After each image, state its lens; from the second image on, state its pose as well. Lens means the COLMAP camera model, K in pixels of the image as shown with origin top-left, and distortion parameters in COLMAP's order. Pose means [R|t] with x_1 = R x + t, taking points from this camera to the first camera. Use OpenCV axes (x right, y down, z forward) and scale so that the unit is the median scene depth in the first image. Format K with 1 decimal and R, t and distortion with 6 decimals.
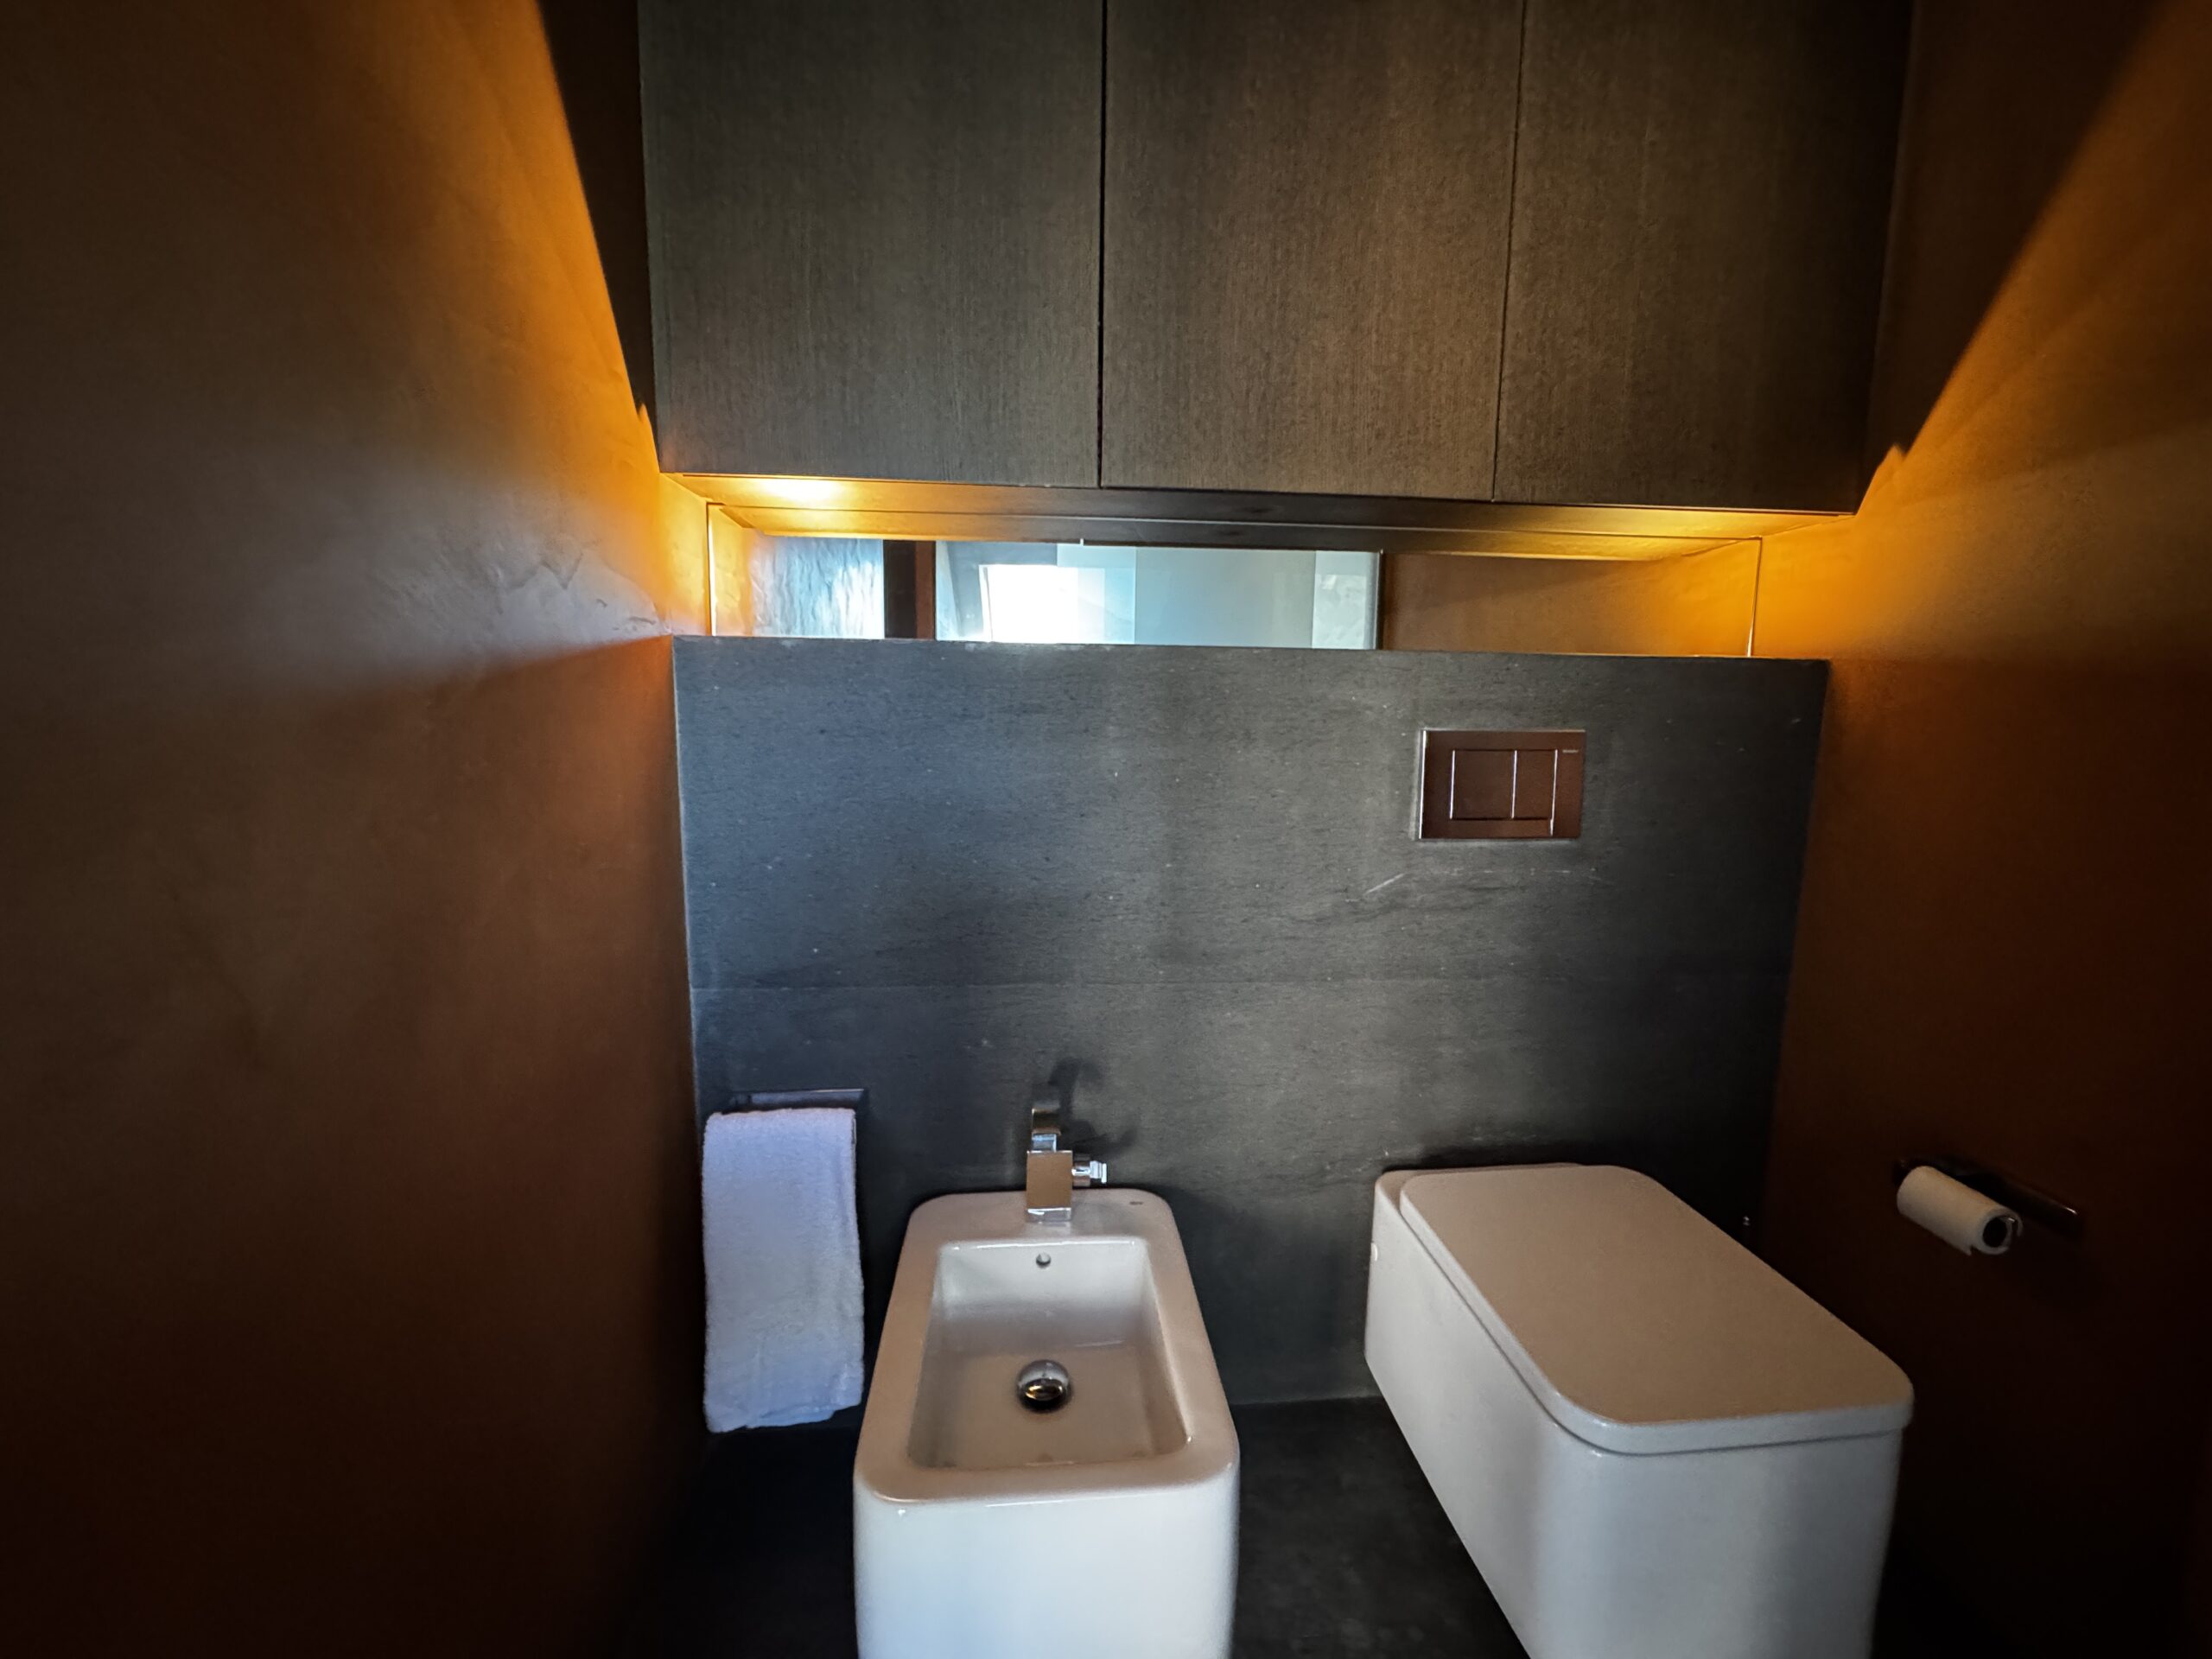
lens RADIAL K [[873.6, 0, 1108.3], [0, 873.6, 826.1], [0, 0, 1]] dist [-0.008580, 0.001782]
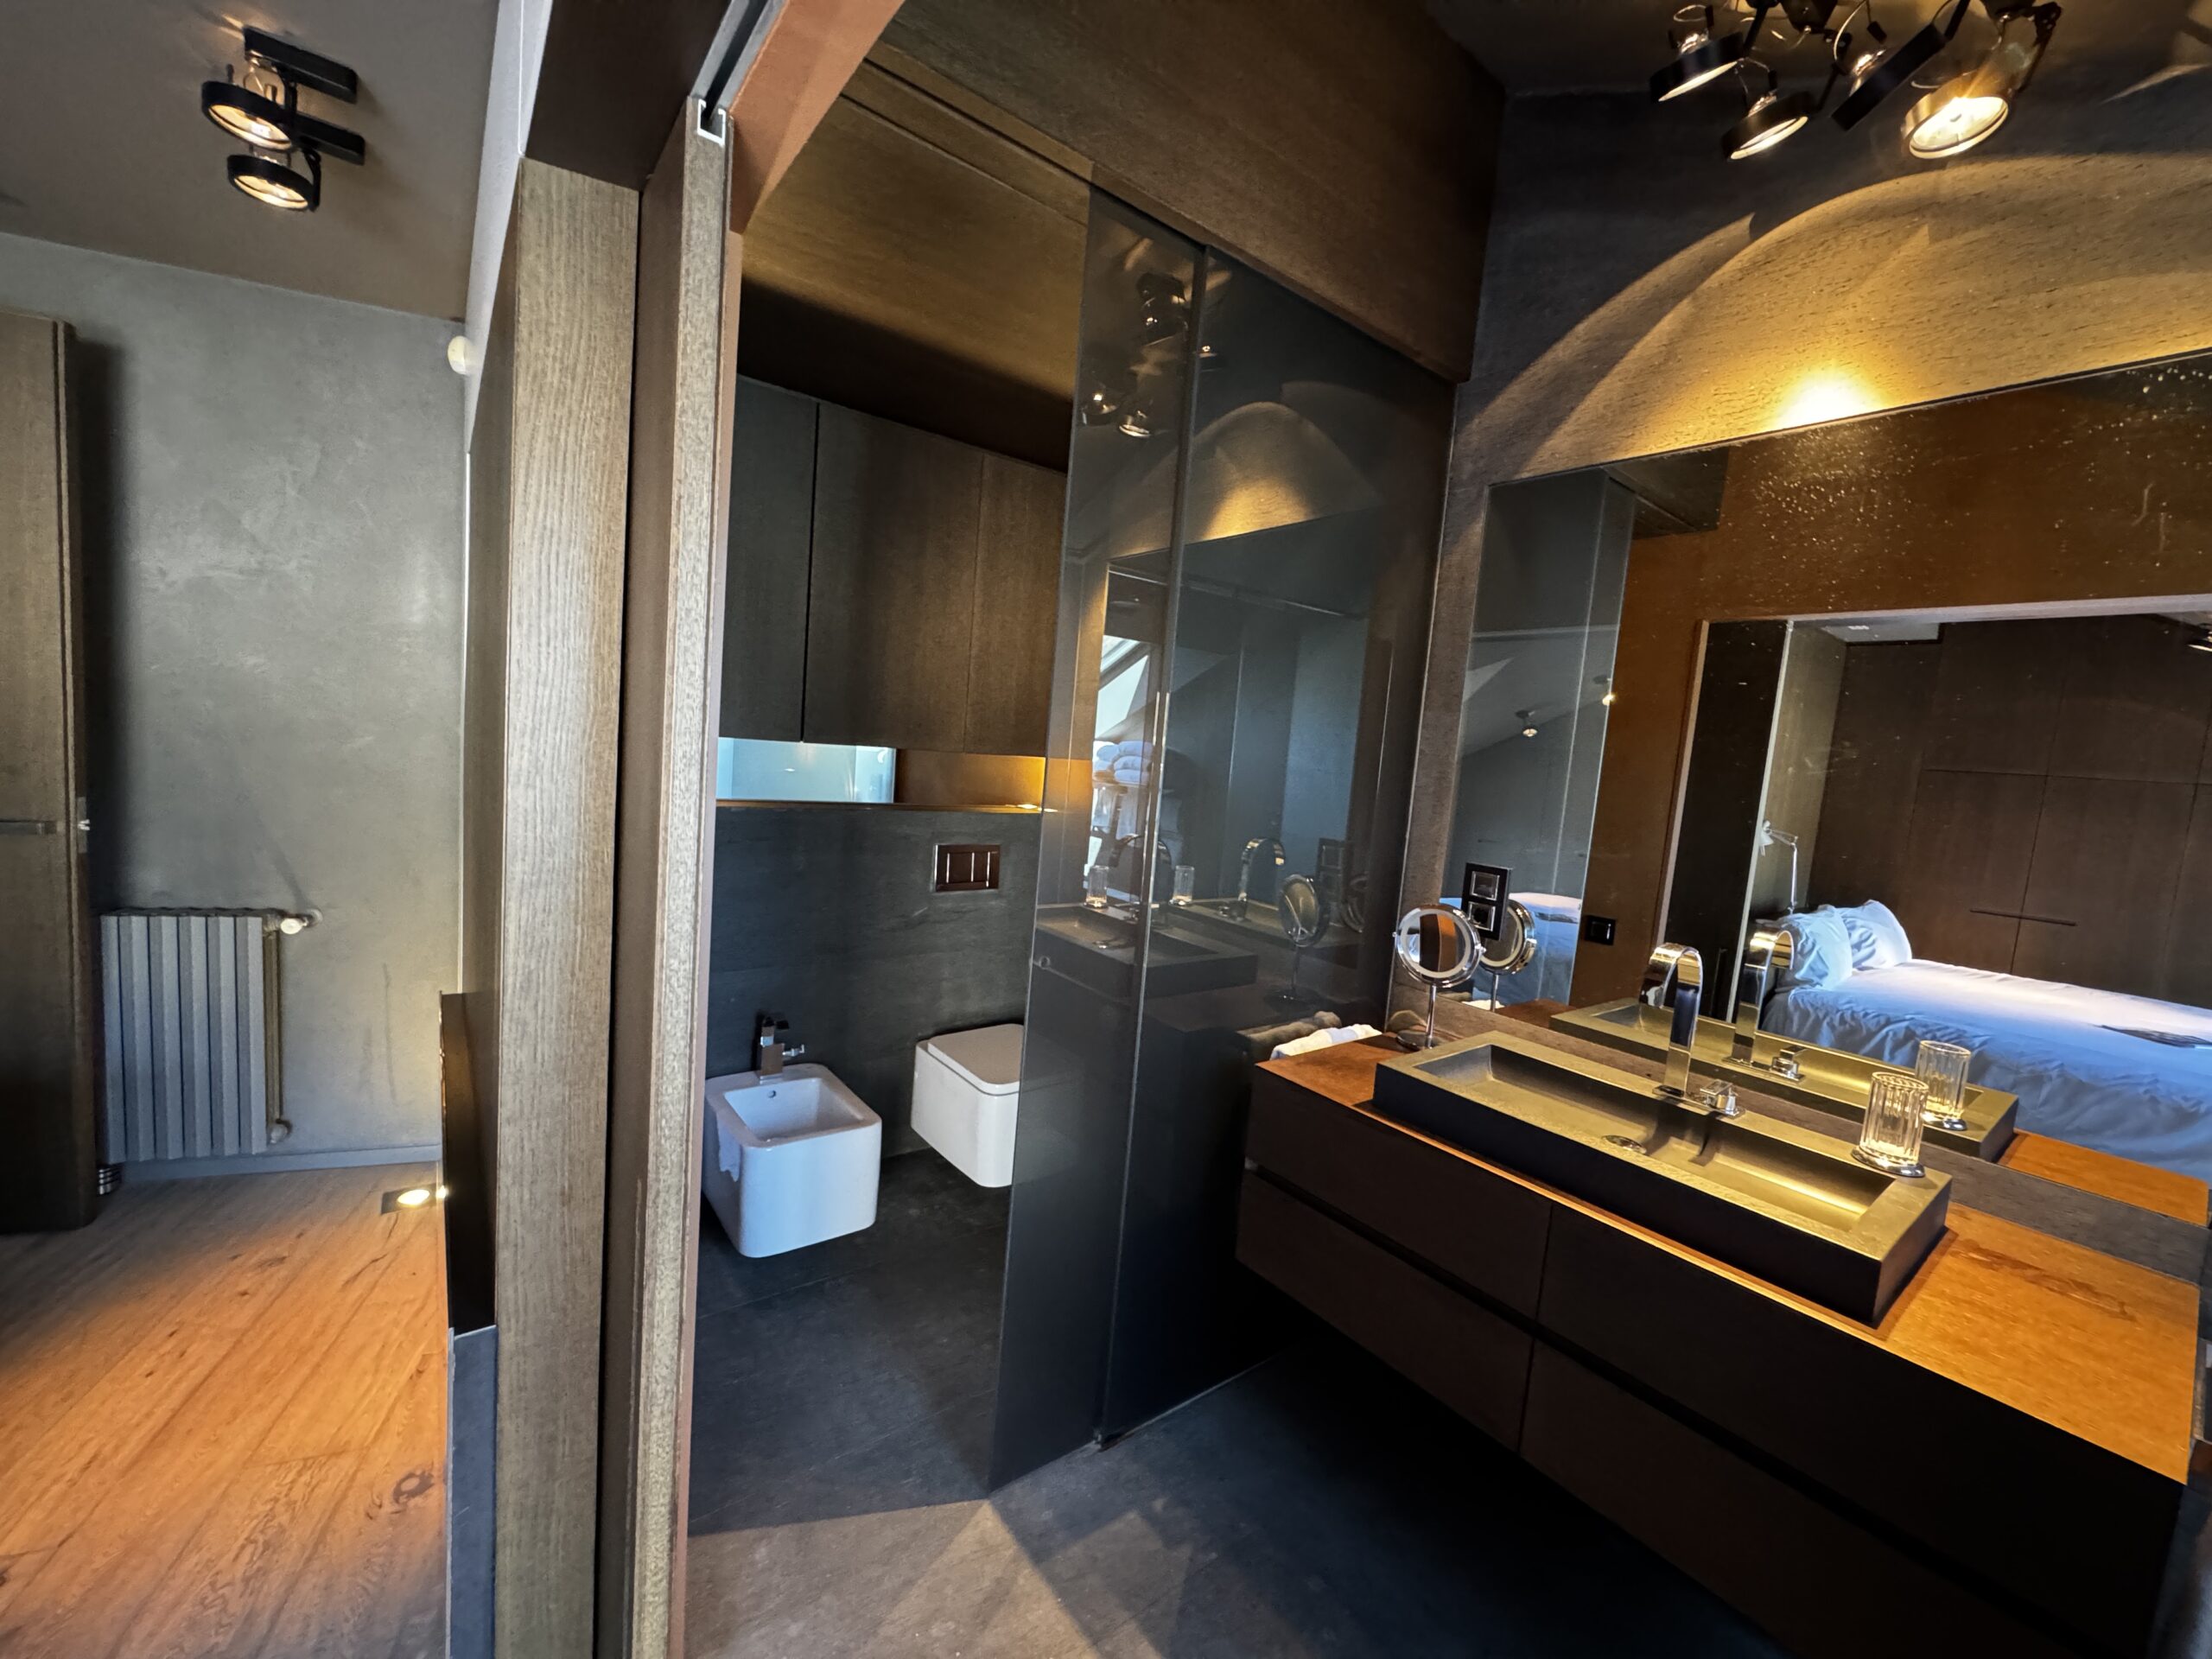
lens RADIAL K [[873.6, 0, 1109.6], [0, 873.6, 828.6], [0, 0, 1]] dist [-0.008580, 0.001782]
pose [[0.846161, 0.005563, 0.532898, -0.475852], [0.002198, 0.999901, -0.013927, -0.117276], [-0.532923, 0.012956, 0.846065, -1.187141]]
